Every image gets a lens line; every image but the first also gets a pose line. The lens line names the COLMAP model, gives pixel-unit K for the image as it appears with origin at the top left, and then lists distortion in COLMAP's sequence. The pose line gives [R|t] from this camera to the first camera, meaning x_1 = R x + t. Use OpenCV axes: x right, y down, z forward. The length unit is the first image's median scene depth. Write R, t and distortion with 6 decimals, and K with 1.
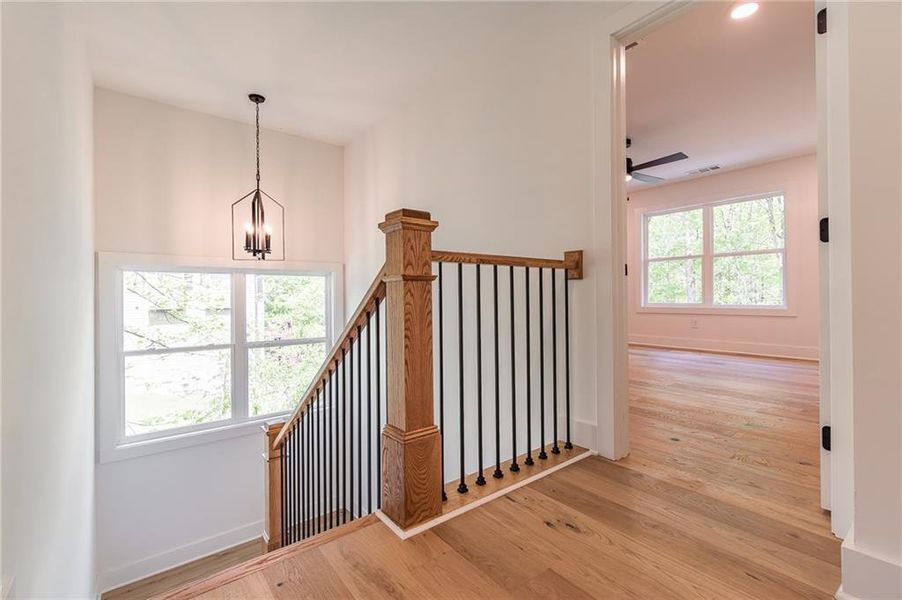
lens RADIAL K [[399.1, 0, 446.9], [0, 399.1, 297.8], [0, 0, 1]] dist [0.000298, 0.002231]
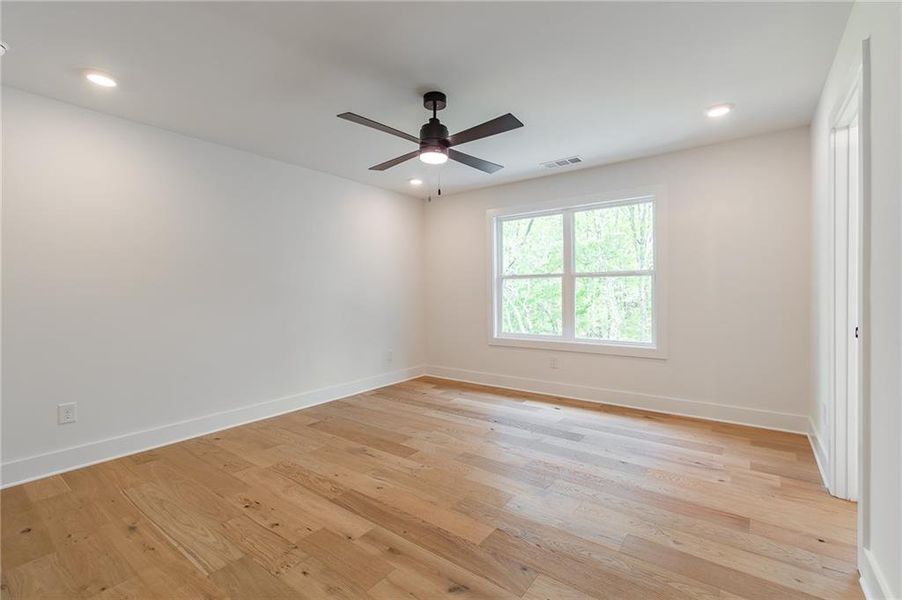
lens RADIAL K [[399.1, 0, 459.8], [0, 399.1, 293.6], [0, 0, 1]] dist [0.000298, 0.002231]
pose [[0.962508, -0.003431, 0.271230, 0.240184], [0.002219, 0.999986, 0.004774, -0.073253], [-0.271243, -0.003993, 0.962503, 0.313152]]
